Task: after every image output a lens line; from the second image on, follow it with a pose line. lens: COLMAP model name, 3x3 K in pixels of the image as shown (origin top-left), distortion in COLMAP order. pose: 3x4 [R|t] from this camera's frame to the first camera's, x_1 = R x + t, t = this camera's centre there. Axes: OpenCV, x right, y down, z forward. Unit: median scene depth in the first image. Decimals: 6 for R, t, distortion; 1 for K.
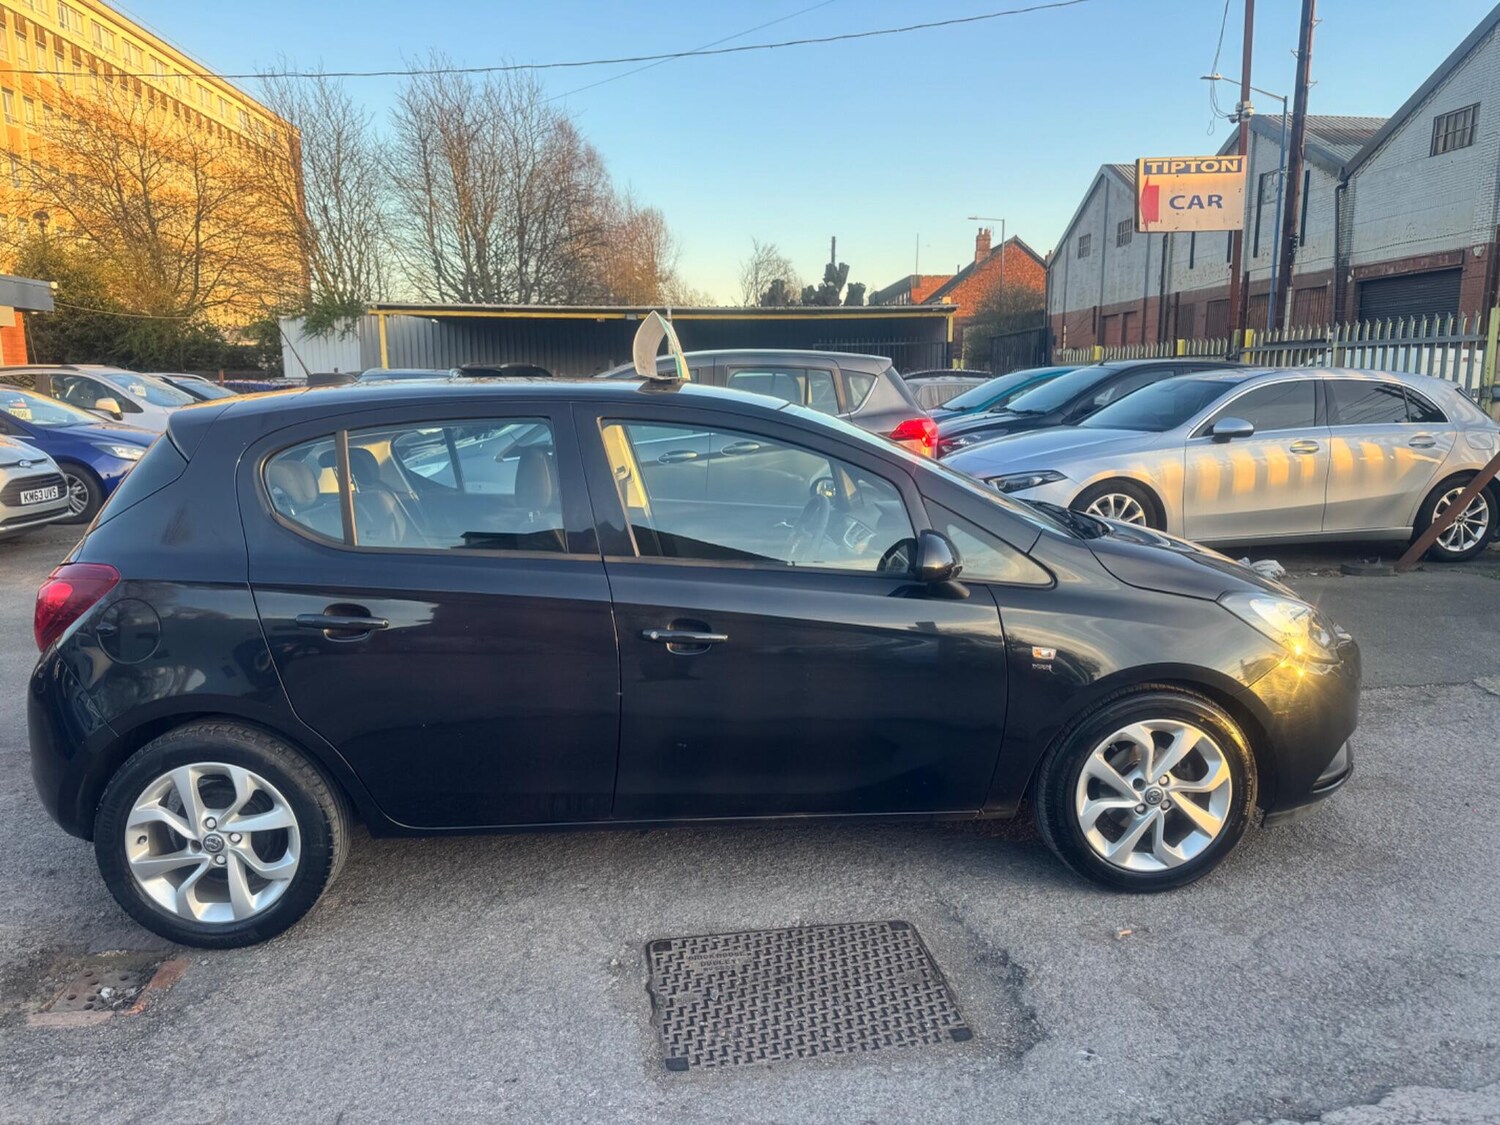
lens RADIAL K [[1042.7, 0, 741.0], [0, 1042.7, 564.1], [0, 0, 1]] dist [0.027247, -0.032654]
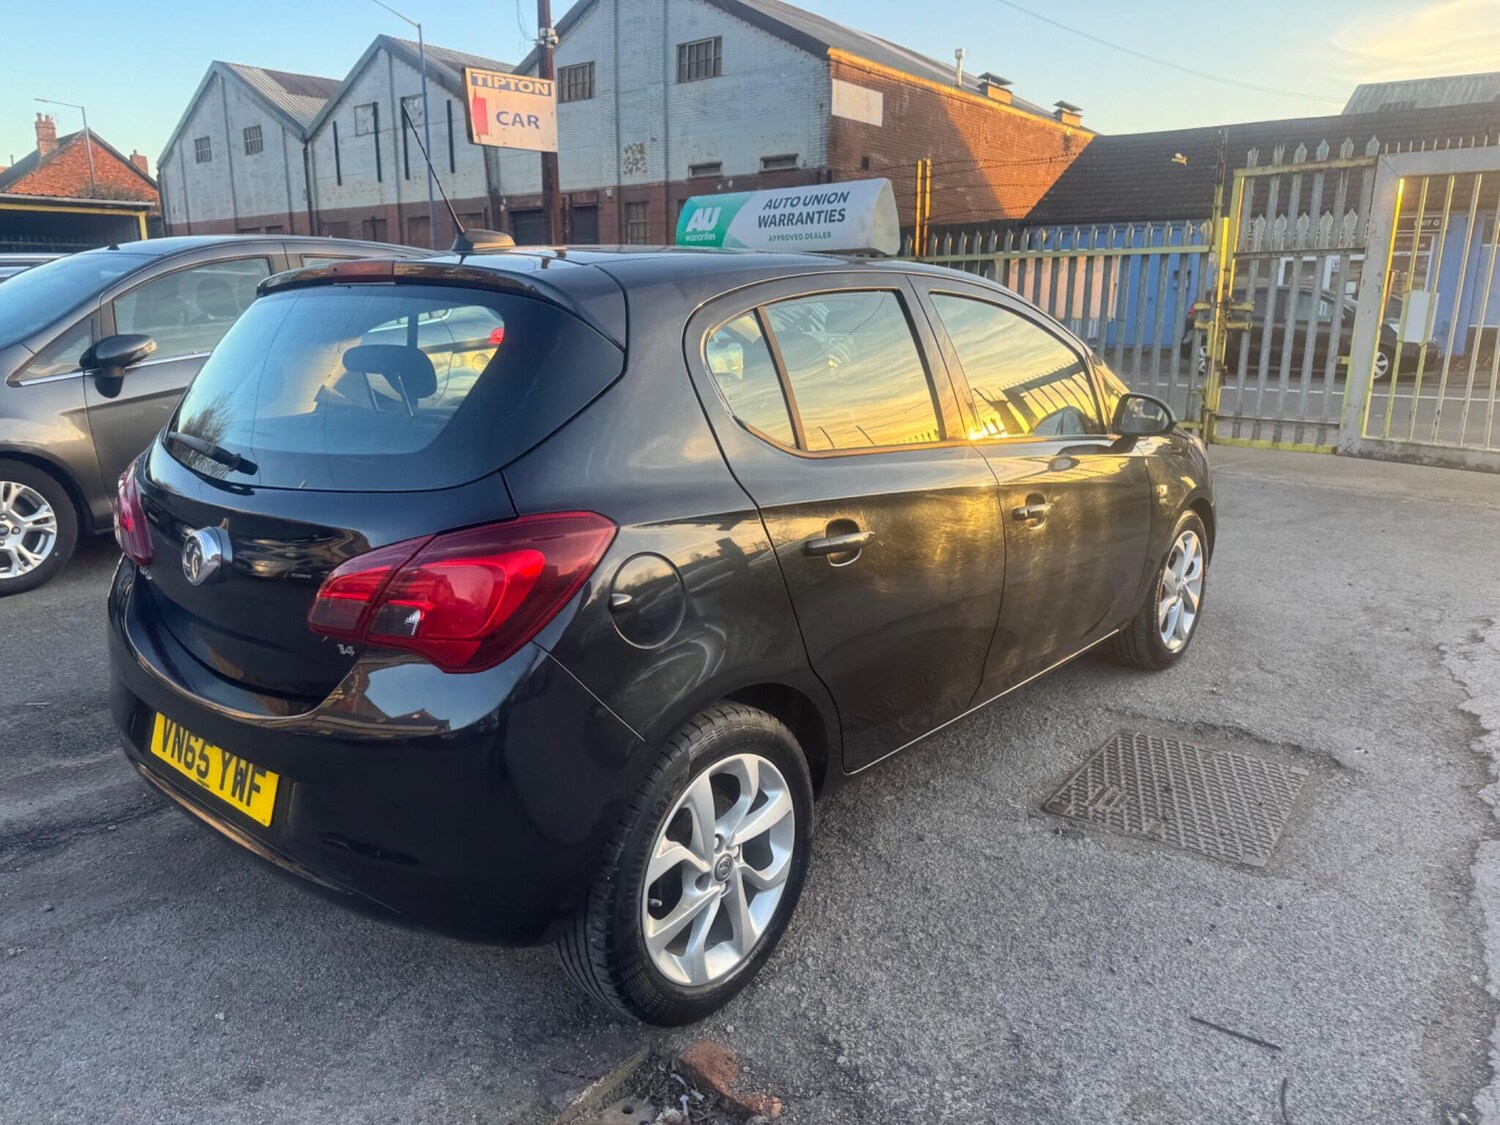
lens RADIAL K [[1056.4, 0, 723.2], [0, 1056.4, 564.4], [0, 0, 1]] dist [0.009177, -0.009604]
pose [[0.706614, -0.159205, 0.689456, -0.382514], [0.111254, 0.987238, 0.113944, -0.011752], [-0.698798, -0.003810, 0.715309, 0.183017]]
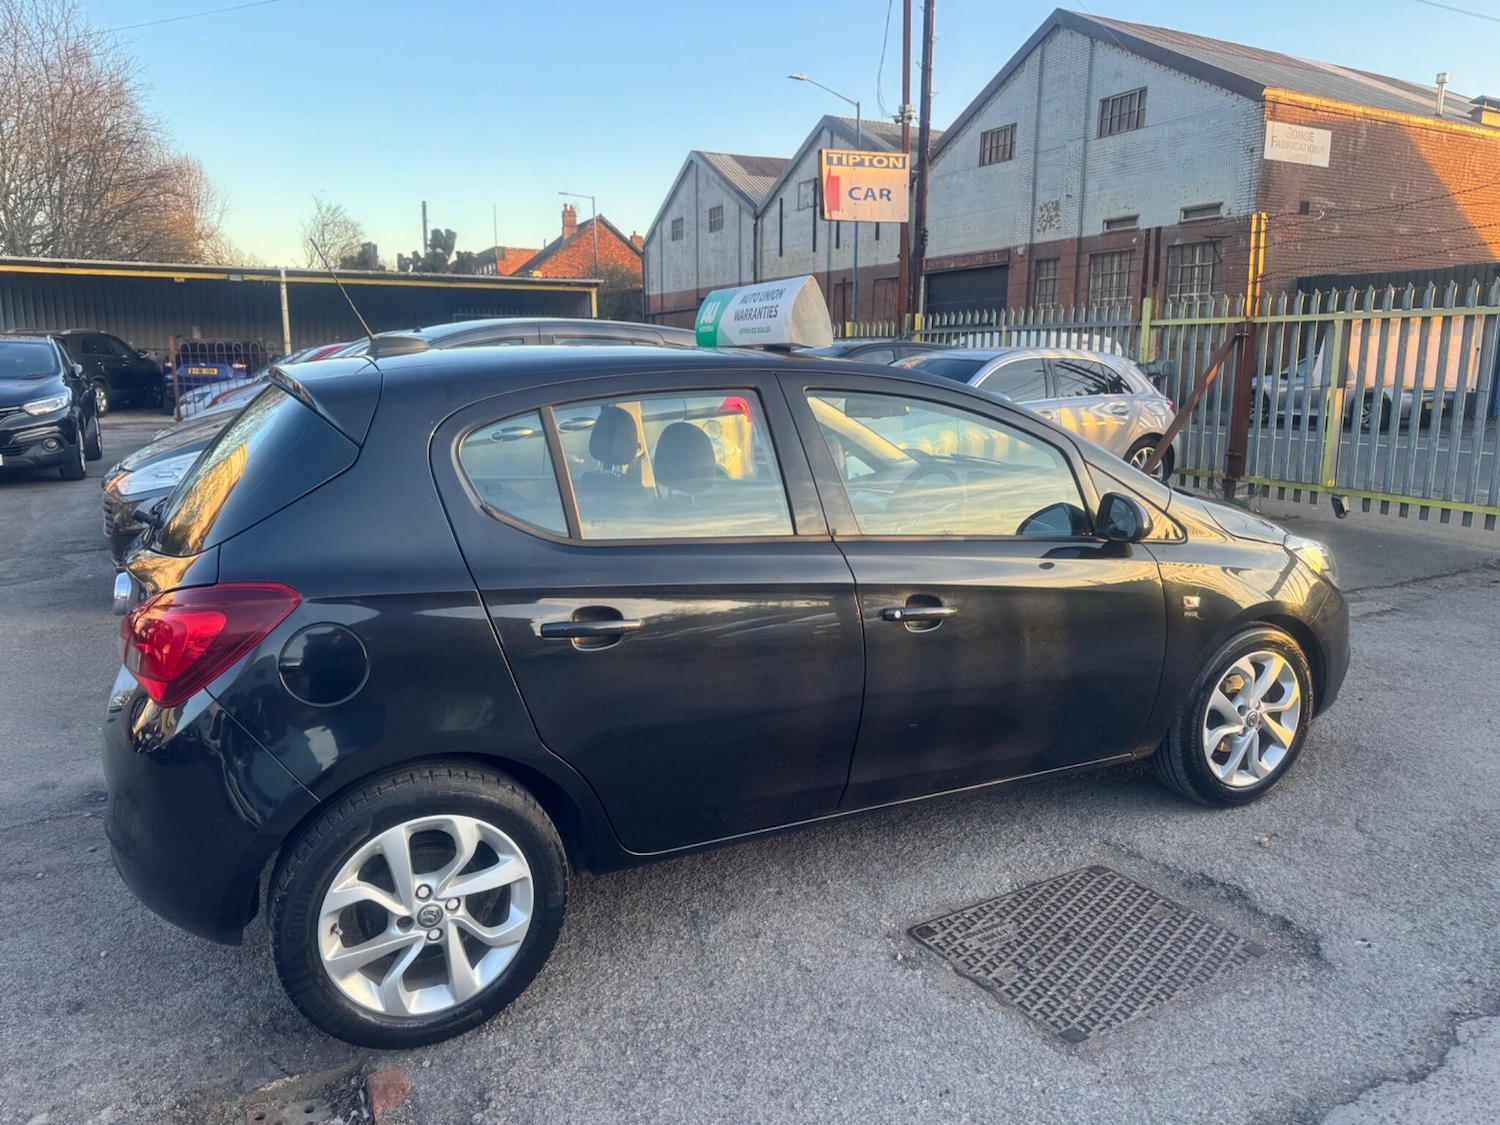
lens RADIAL K [[1042.7, 0, 741.0], [0, 1042.7, 564.1], [0, 0, 1]] dist [0.027247, -0.032654]
pose [[0.924743, -0.065815, 0.374857, -0.220787], [0.057494, 0.997789, 0.033350, -0.007202], [-0.376223, -0.009288, 0.926482, 0.062810]]
